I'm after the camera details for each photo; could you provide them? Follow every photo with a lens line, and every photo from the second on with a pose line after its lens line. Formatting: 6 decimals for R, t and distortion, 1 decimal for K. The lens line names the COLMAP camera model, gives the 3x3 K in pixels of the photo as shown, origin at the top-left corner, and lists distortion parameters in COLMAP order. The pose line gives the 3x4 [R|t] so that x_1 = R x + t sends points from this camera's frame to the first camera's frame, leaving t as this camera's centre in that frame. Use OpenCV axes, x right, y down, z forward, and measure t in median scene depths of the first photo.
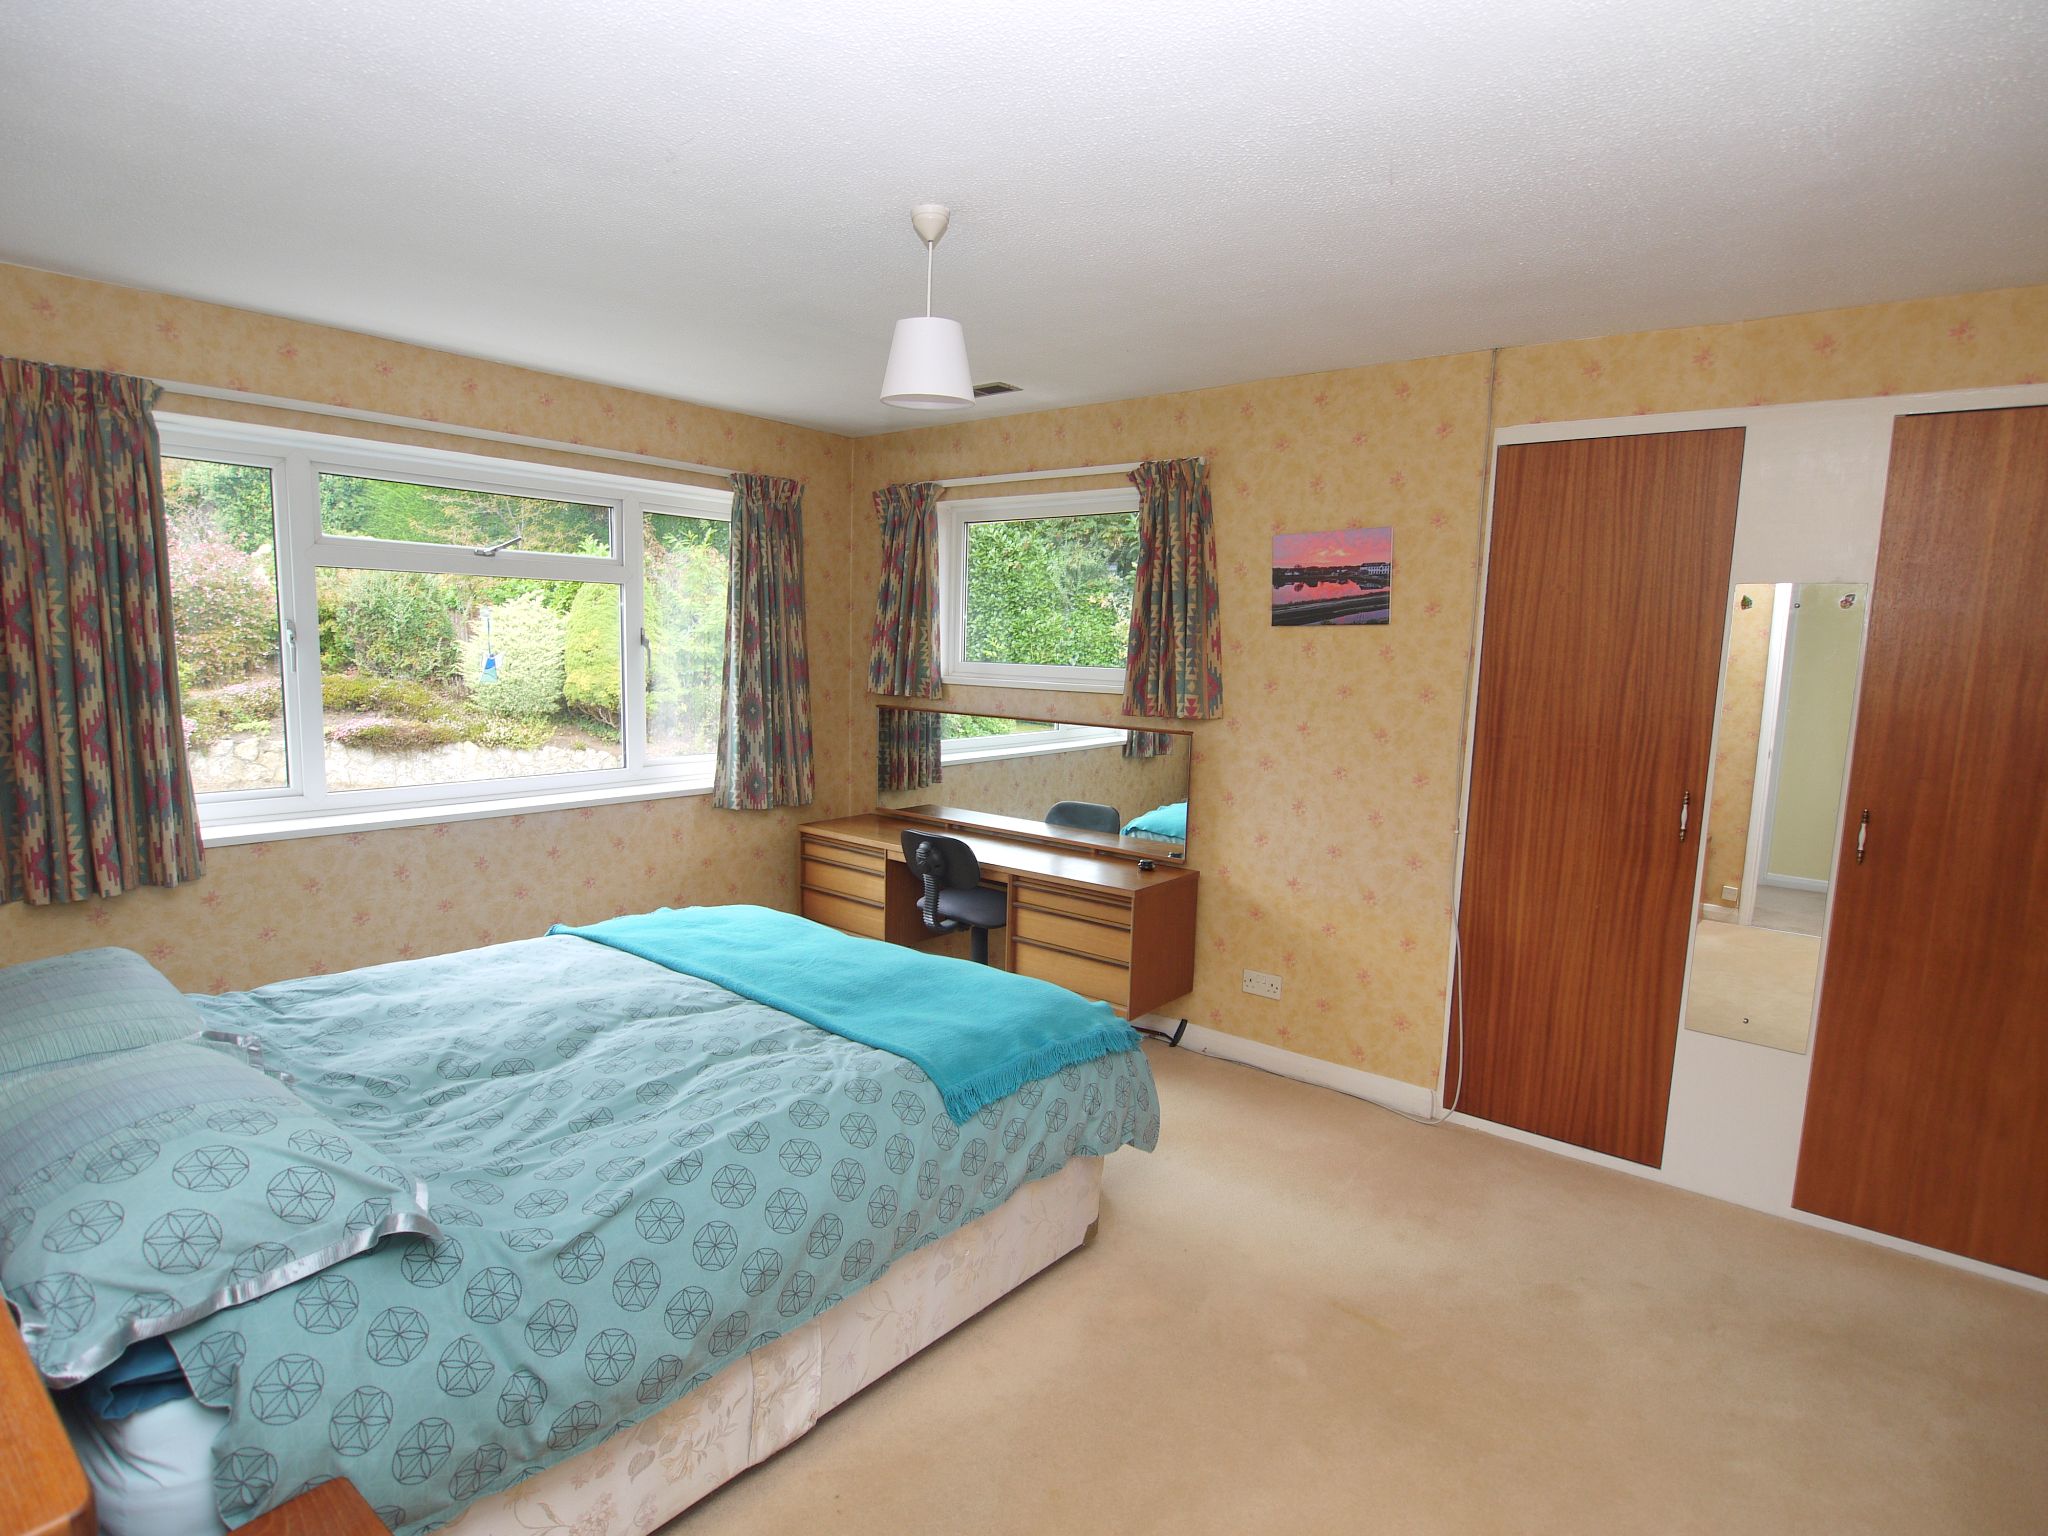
lens RADIAL K [[1082.9, 0, 1013.6], [0, 1082.9, 777.4], [0, 0, 1]] dist [-0.011509, -0.001862]
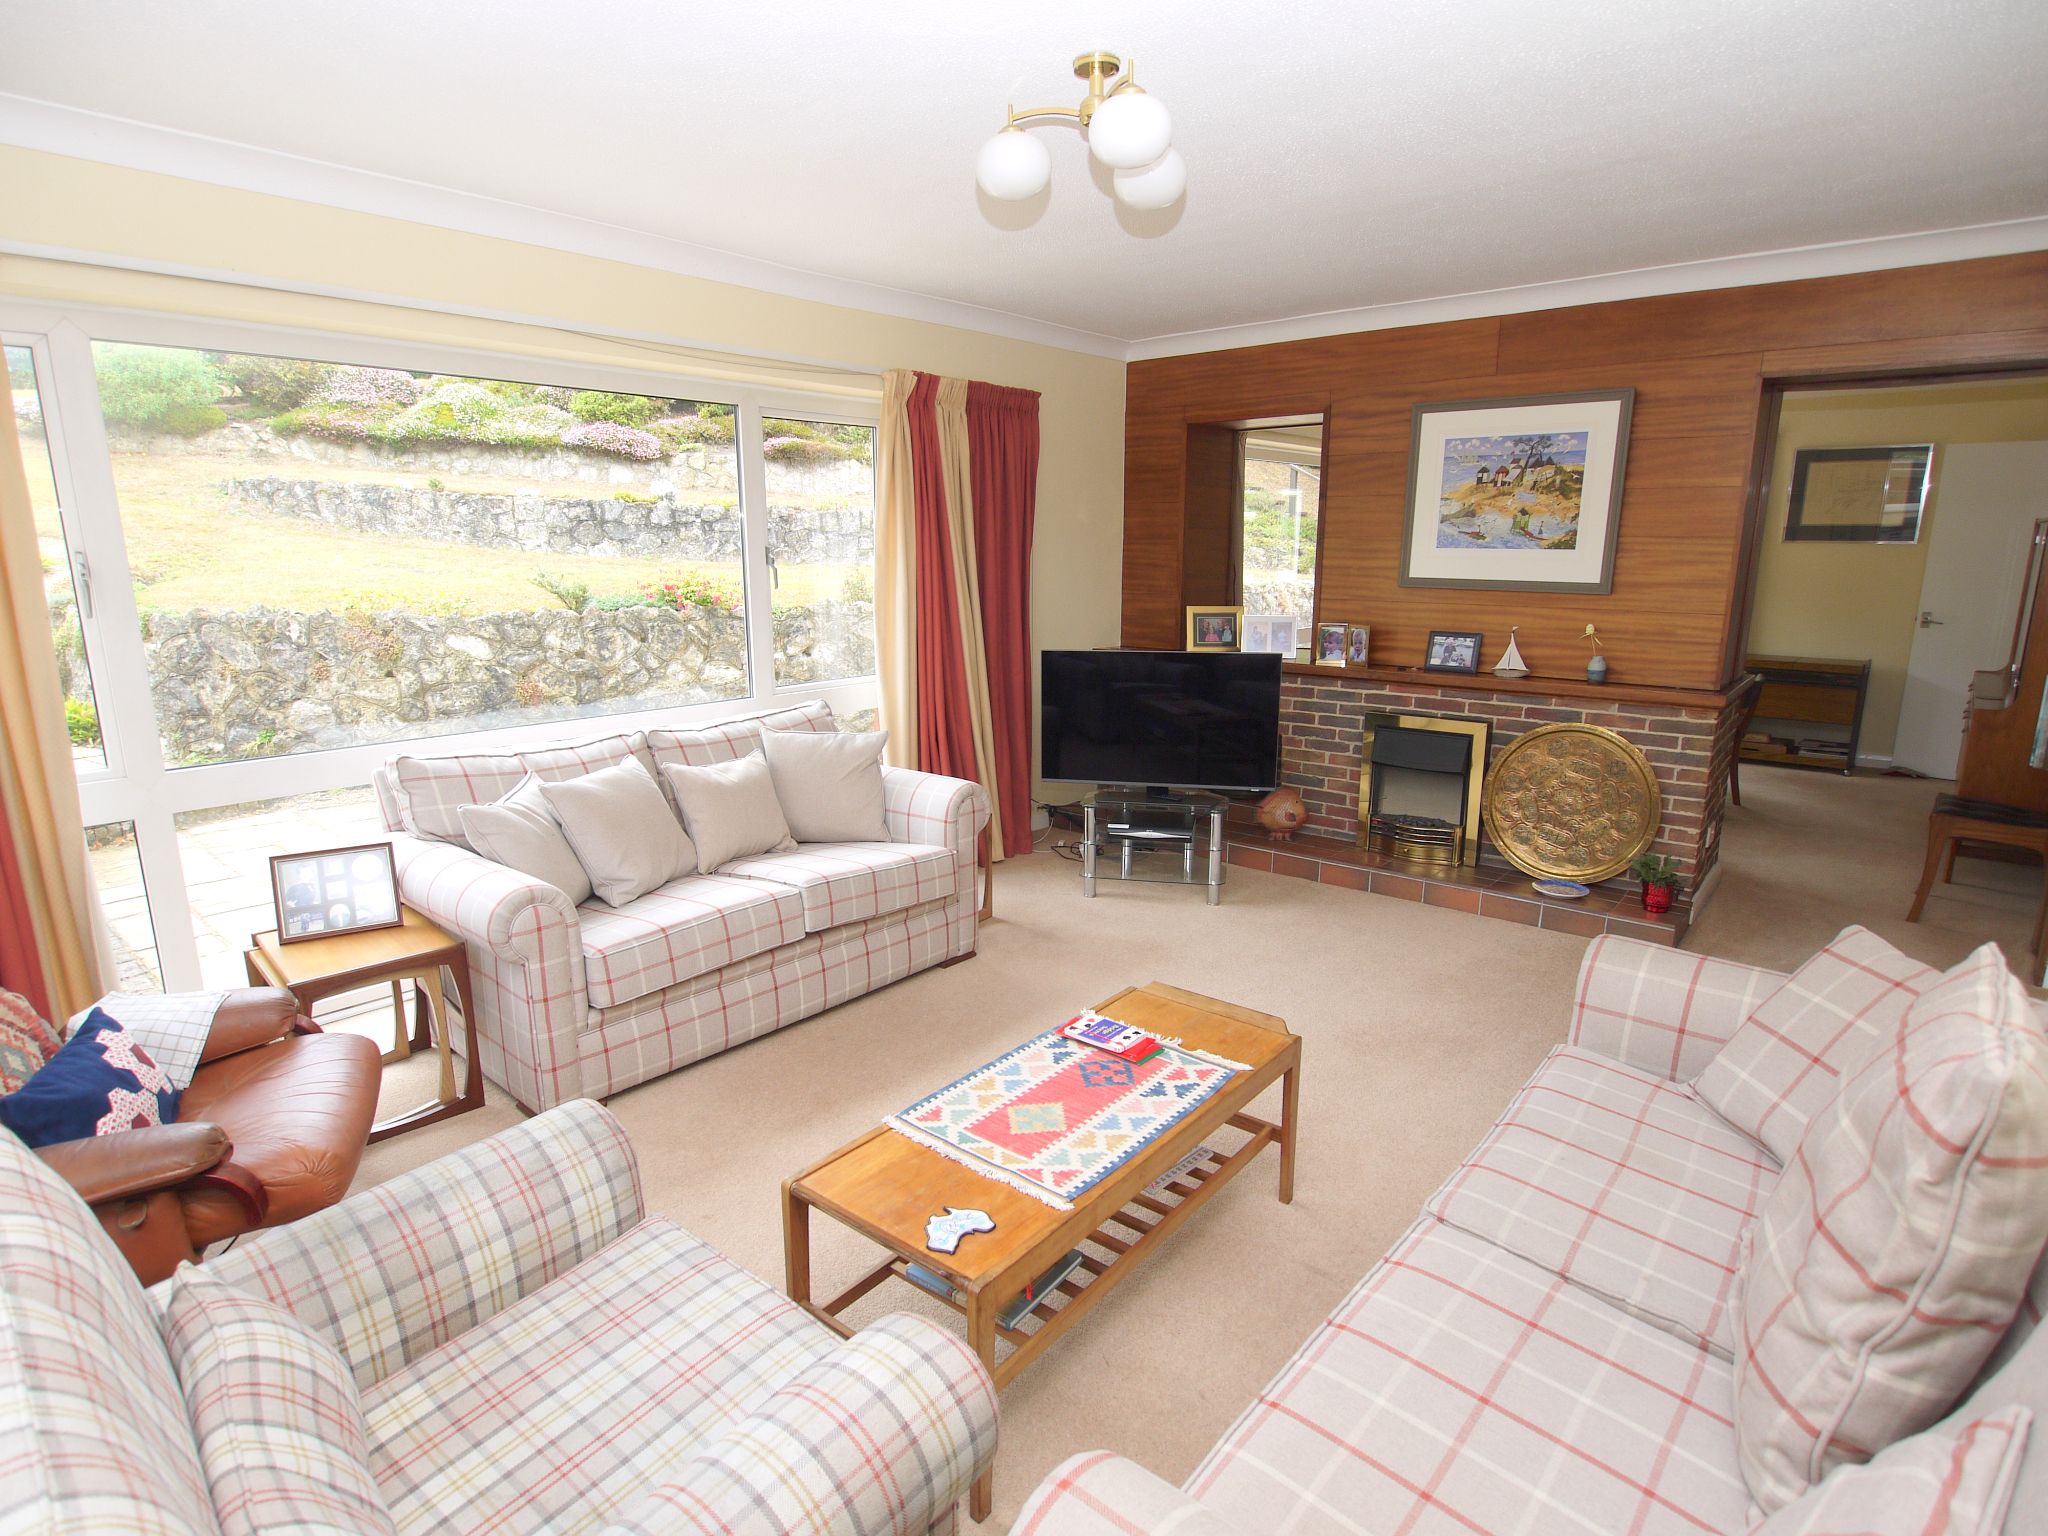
lens RADIAL K [[1082.9, 0, 1013.6], [0, 1082.9, 777.4], [0, 0, 1]] dist [-0.011509, -0.001862]
pose [[0.998570, -0.018675, -0.050096, -0.264905], [0.022936, 0.996043, 0.085857, 0.226644], [0.048295, -0.086883, 0.995047, -0.257310]]
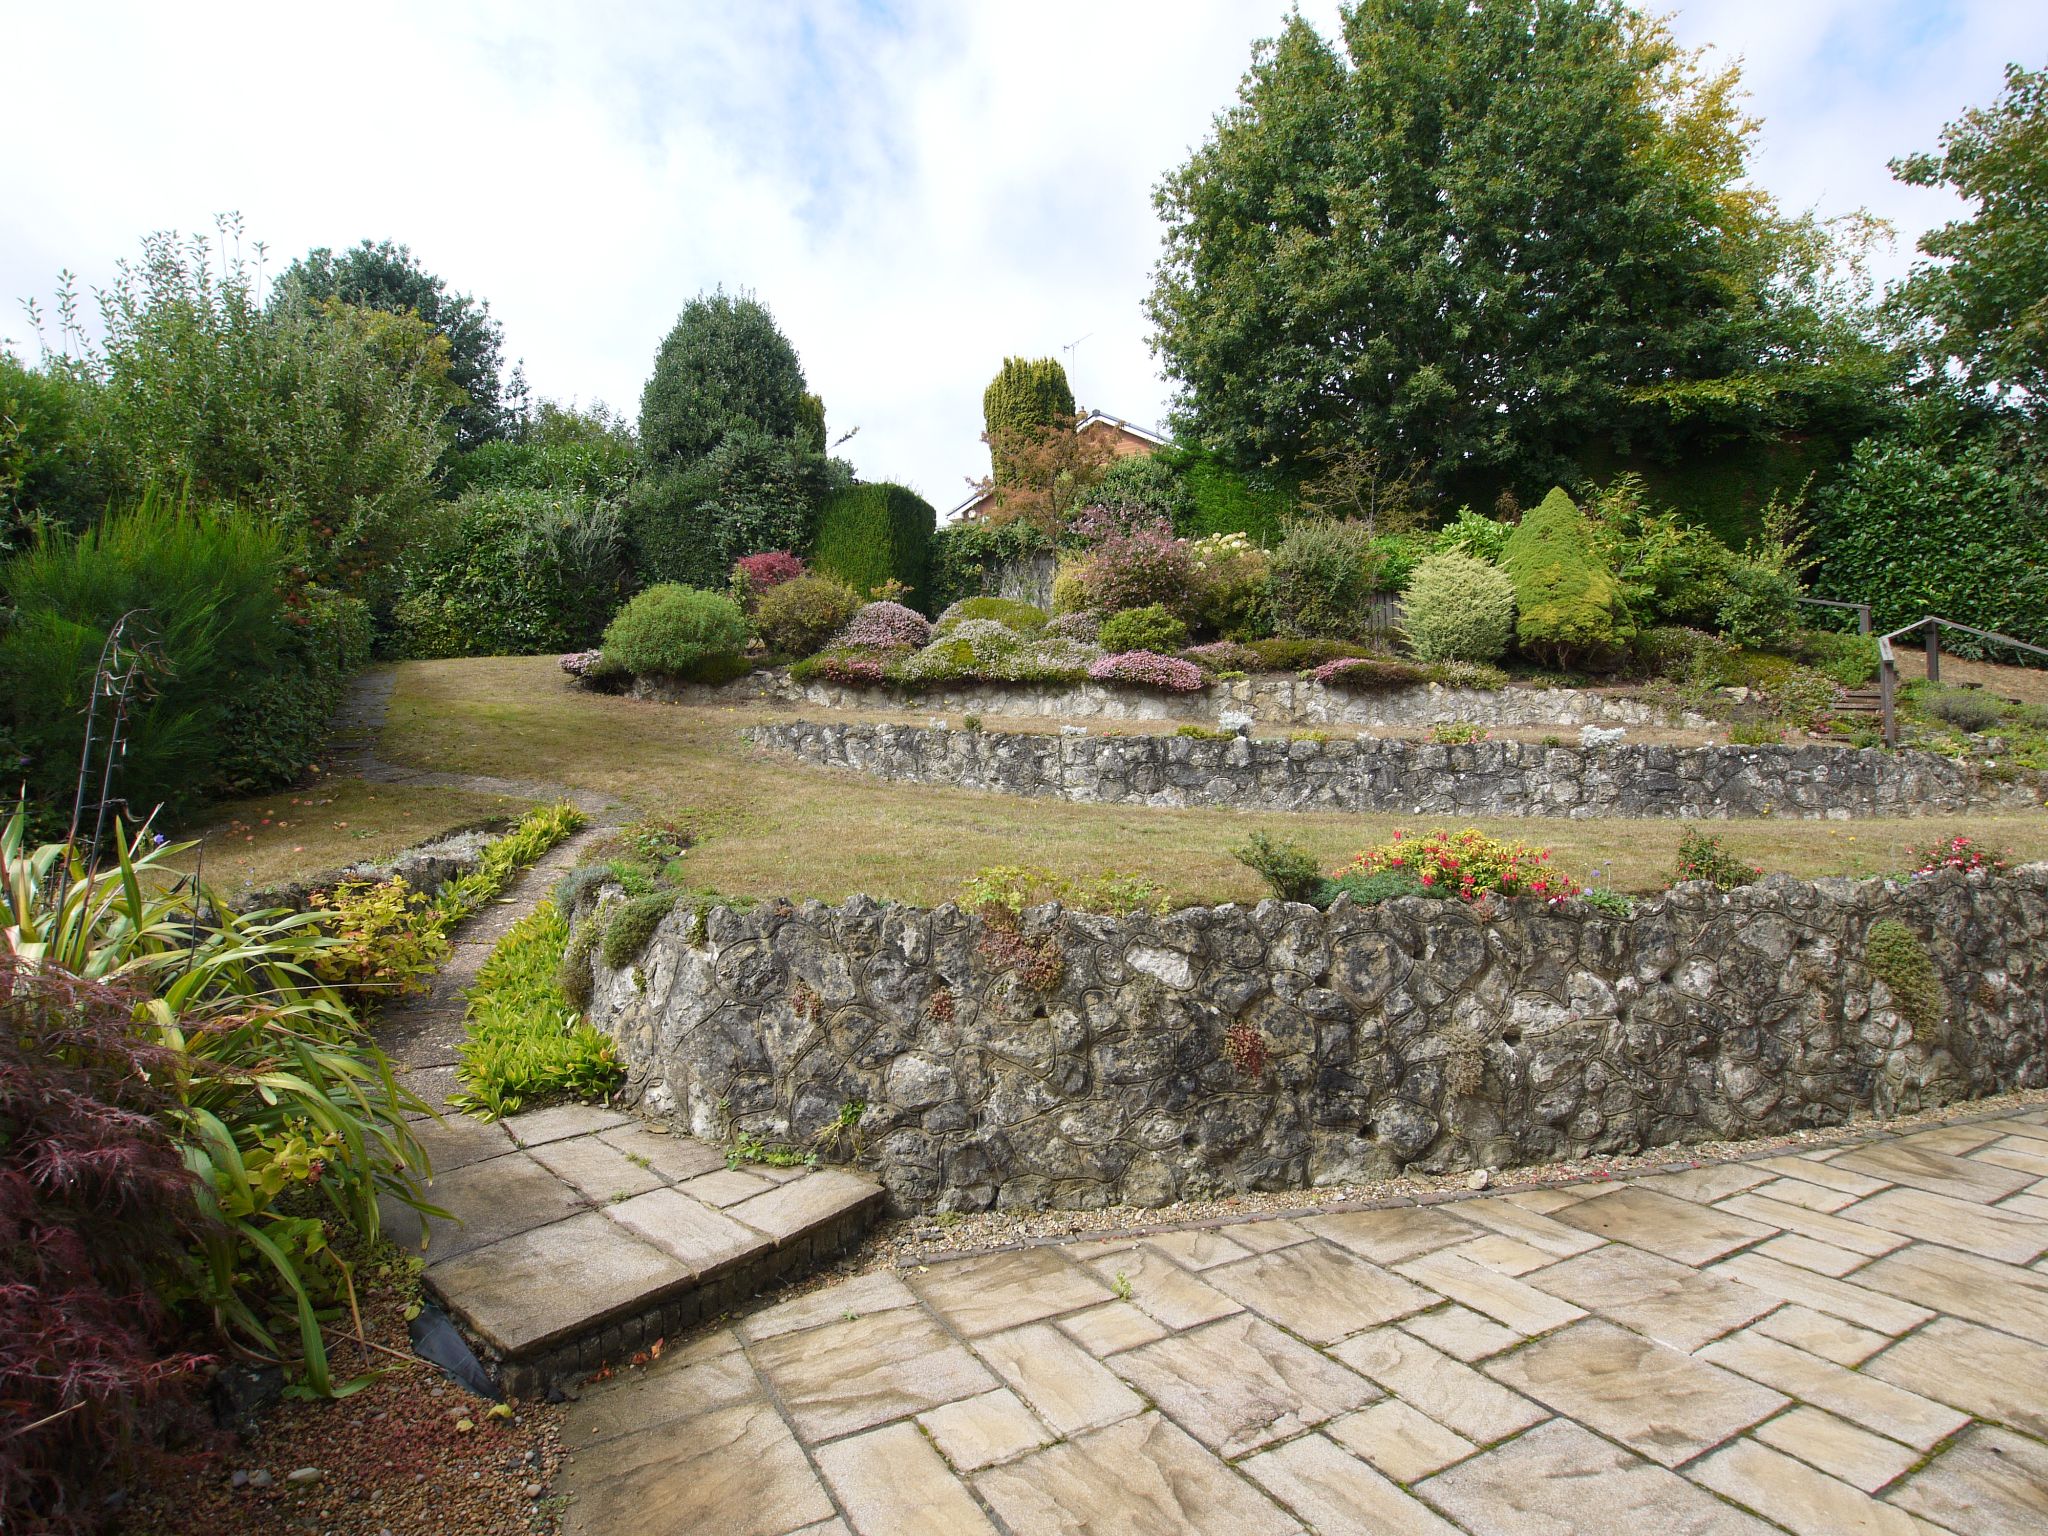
lens RADIAL K [[1082.9, 0, 1013.6], [0, 1082.9, 777.4], [0, 0, 1]] dist [-0.011509, -0.001862]
pose [[0.927050, -0.045923, -0.372115, -0.494525], [-0.006130, 0.990482, -0.137509, 0.188201], [0.374888, 0.129759, 0.917944, -0.030447]]
